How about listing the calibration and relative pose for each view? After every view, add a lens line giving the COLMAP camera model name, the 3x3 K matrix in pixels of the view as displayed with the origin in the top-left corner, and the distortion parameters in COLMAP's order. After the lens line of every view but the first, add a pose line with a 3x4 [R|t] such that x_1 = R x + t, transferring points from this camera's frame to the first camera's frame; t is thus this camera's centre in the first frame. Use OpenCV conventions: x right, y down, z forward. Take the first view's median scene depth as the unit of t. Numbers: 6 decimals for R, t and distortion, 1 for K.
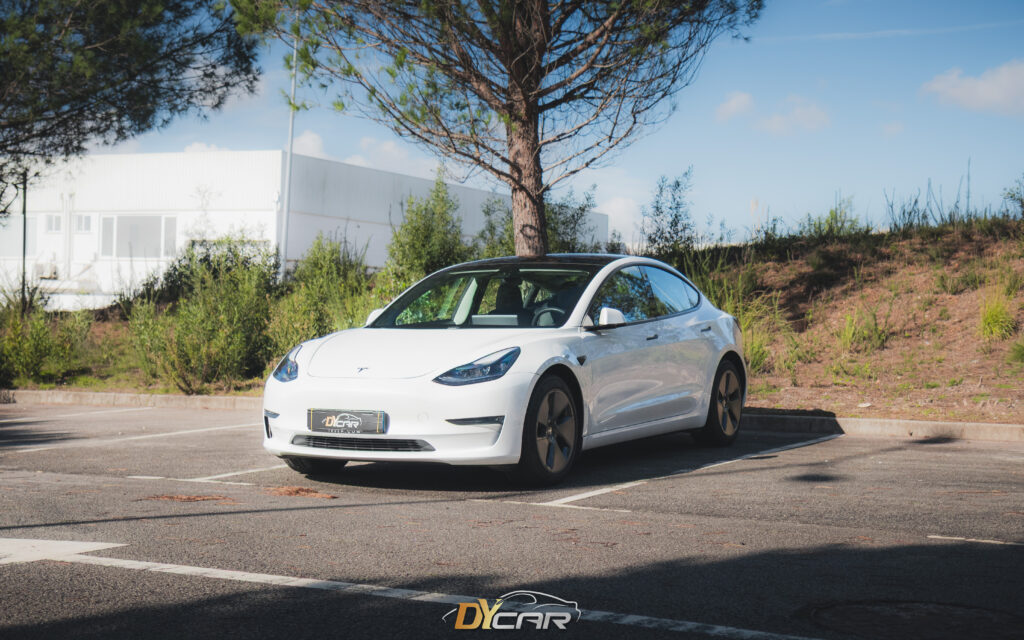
lens RADIAL K [[1445.2, 0, 504.0], [0, 1445.2, 327.6], [0, 0, 1]] dist [0.155495, 0.000000]
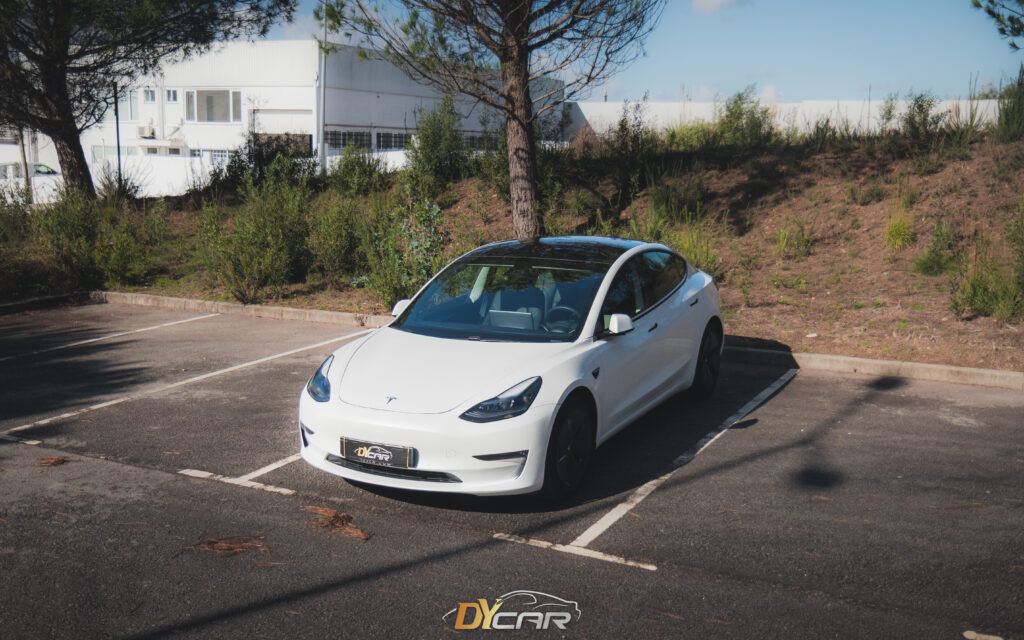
lens RADIAL K [[1018.5, 0, 513.7], [0, 1018.5, 309.3], [0, 0, 1]] dist [0.012157, 0.000000]
pose [[0.999558, -0.010628, 0.027770, -0.014208], [0.006064, 0.987173, 0.159539, -0.074681], [-0.029109, -0.159300, 0.986801, 0.137062]]
